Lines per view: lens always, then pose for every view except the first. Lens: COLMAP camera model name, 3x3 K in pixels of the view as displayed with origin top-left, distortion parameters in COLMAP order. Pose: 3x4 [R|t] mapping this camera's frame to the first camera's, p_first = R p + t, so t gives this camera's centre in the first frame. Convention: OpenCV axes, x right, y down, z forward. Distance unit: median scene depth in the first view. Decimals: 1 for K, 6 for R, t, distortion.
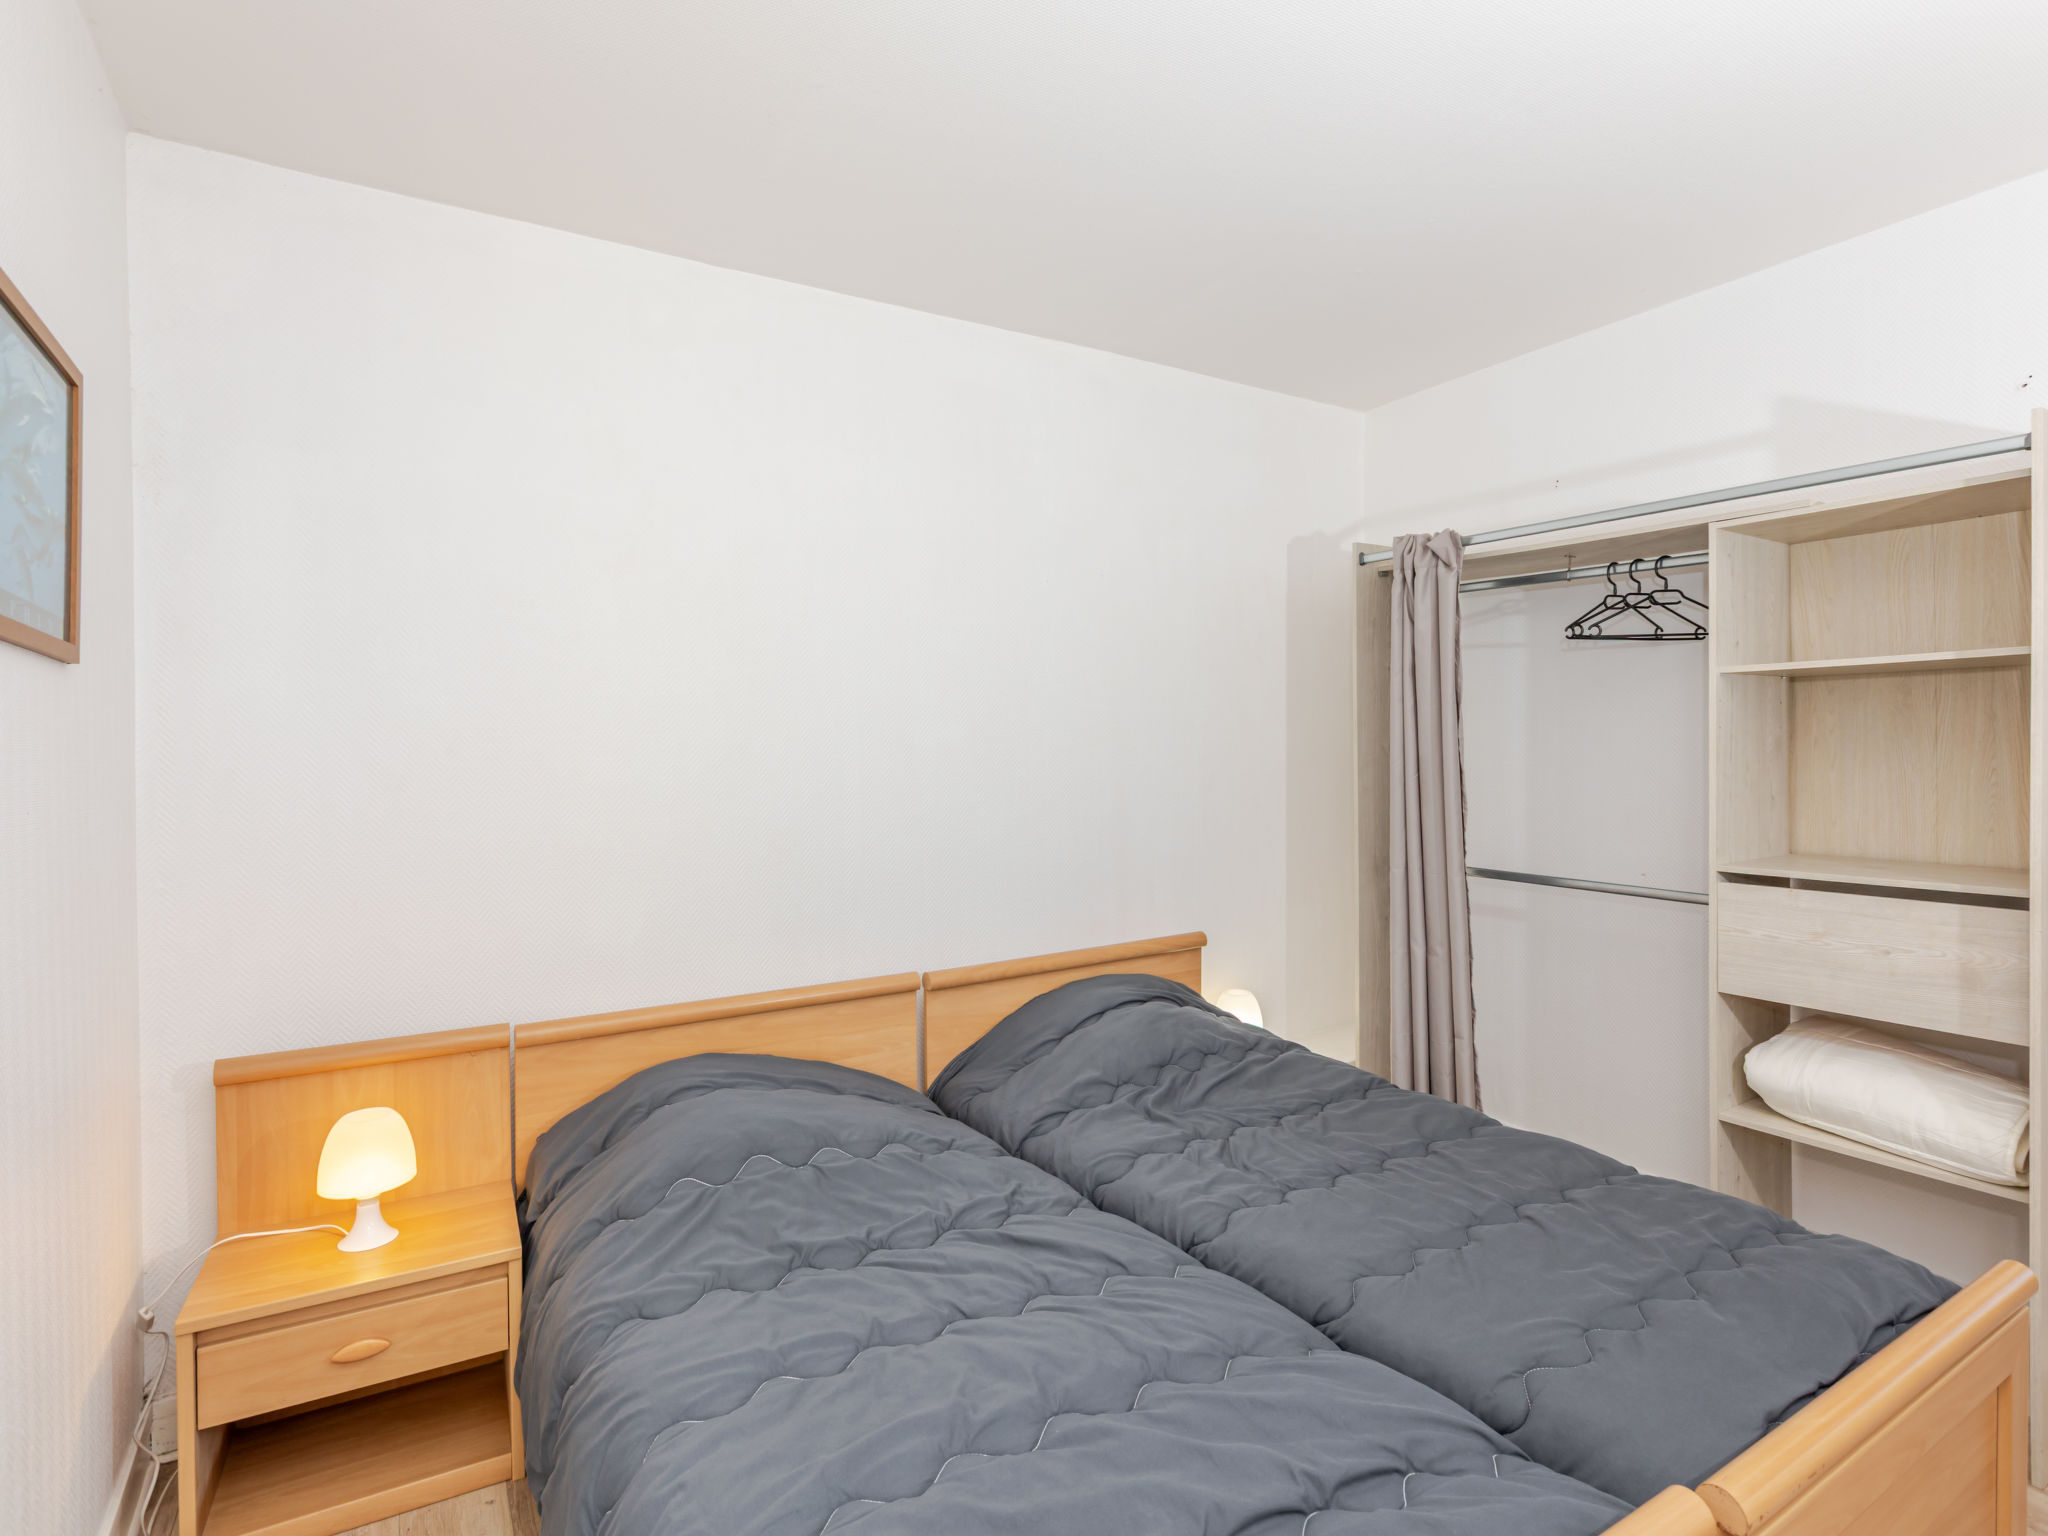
lens RADIAL K [[1060.1, 0, 1044.8], [0, 1060.1, 770.0], [0, 0, 1]] dist [-0.018014, 0.000516]
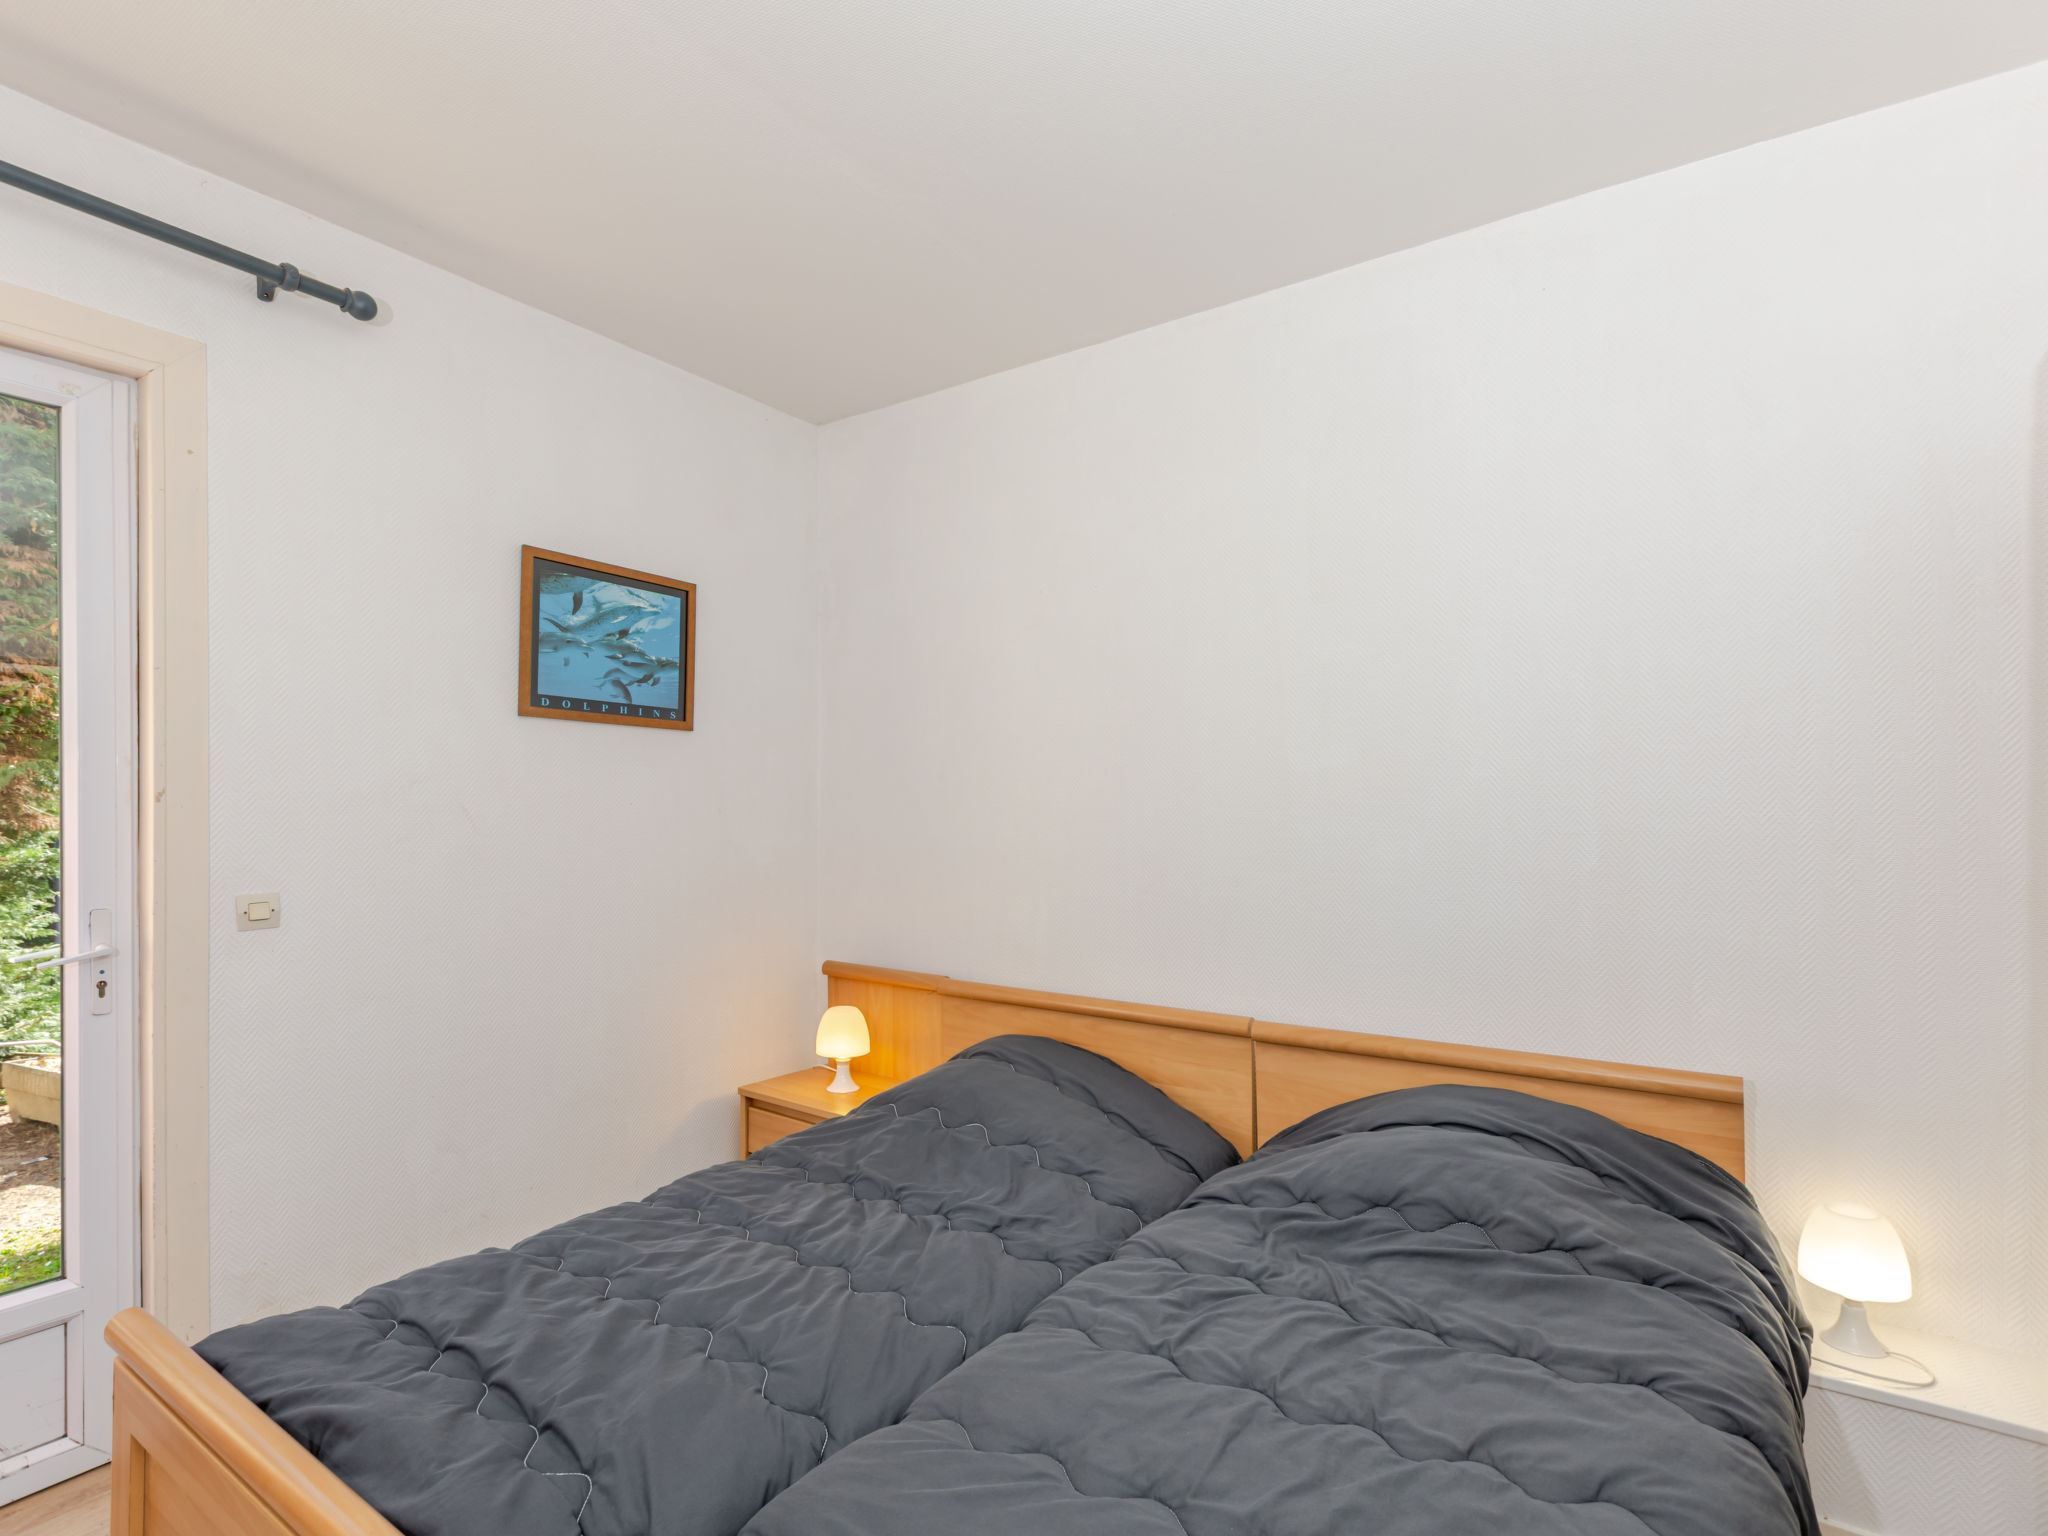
lens RADIAL K [[1071.2, 0, 1017.4], [0, 1071.2, 818.4], [0, 0, 1]] dist [-0.011487, 0.001788]
pose [[0.381730, 0.037337, -0.923519, 0.724479], [-0.026163, 0.999220, 0.029583, -0.008109], [0.923904, 0.012869, 0.382409, 0.490211]]
